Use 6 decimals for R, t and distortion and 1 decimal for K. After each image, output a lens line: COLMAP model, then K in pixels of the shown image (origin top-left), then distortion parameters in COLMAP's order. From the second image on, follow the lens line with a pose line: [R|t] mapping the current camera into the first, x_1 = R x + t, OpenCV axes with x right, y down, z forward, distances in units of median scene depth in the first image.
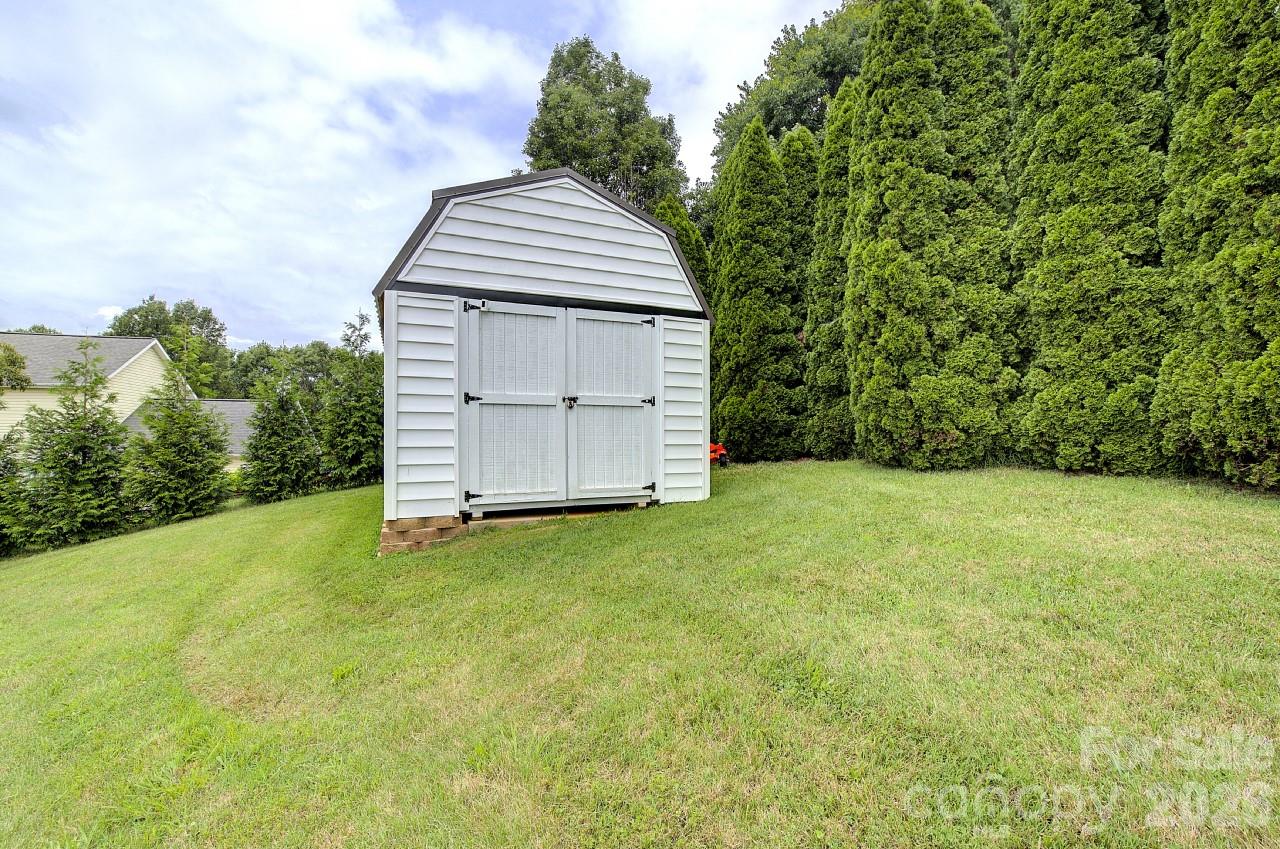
lens RADIAL K [[554.5, 0, 636.0], [0, 554.5, 430.4], [0, 0, 1]] dist [0.000981, 0.000304]
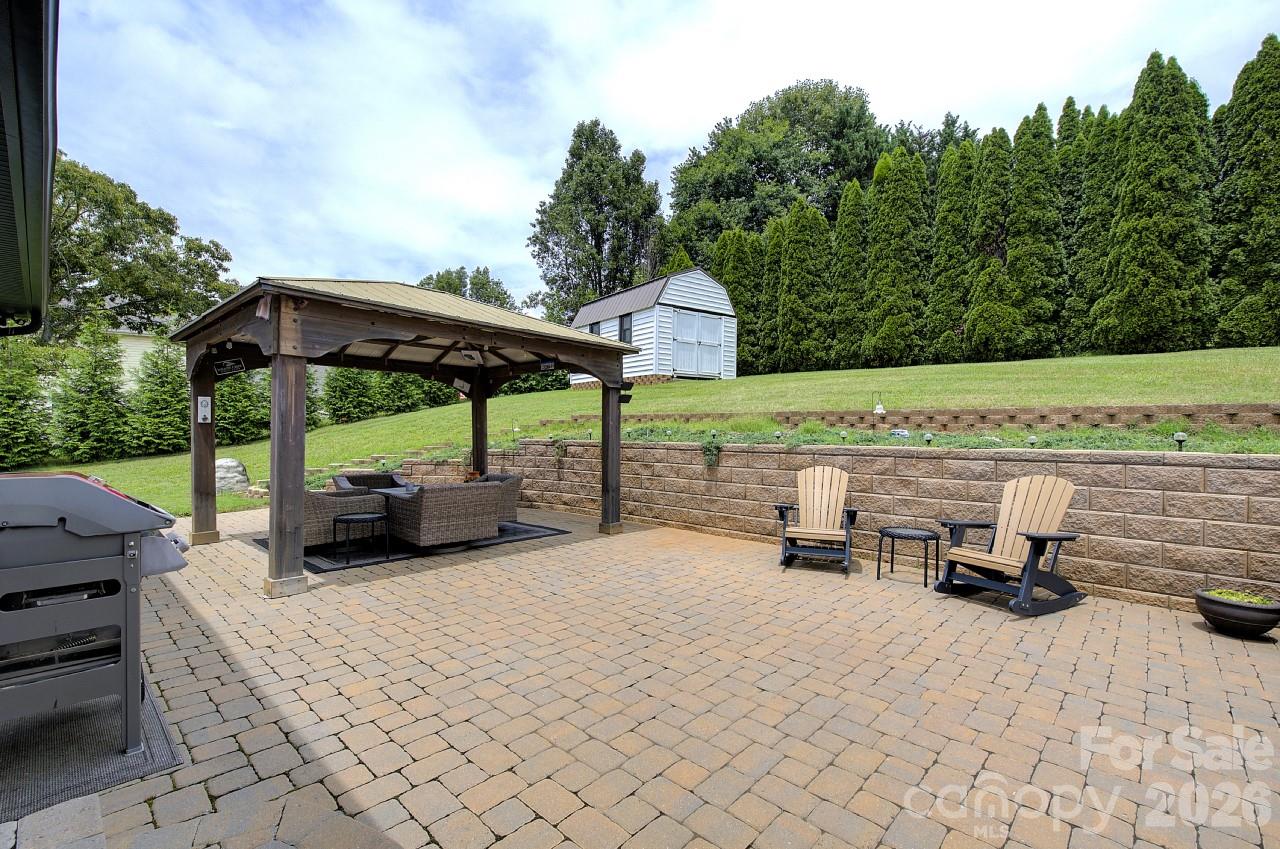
lens RADIAL K [[549.6, 0, 645.2], [0, 549.6, 434.0], [0, 0, 1]] dist [0.000984, 0.000985]
pose [[0.978704, 0.010823, 0.204991, -0.957424], [-0.017861, 0.999312, 0.032515, 0.332903], [-0.204498, -0.035483, 0.978224, -1.809667]]
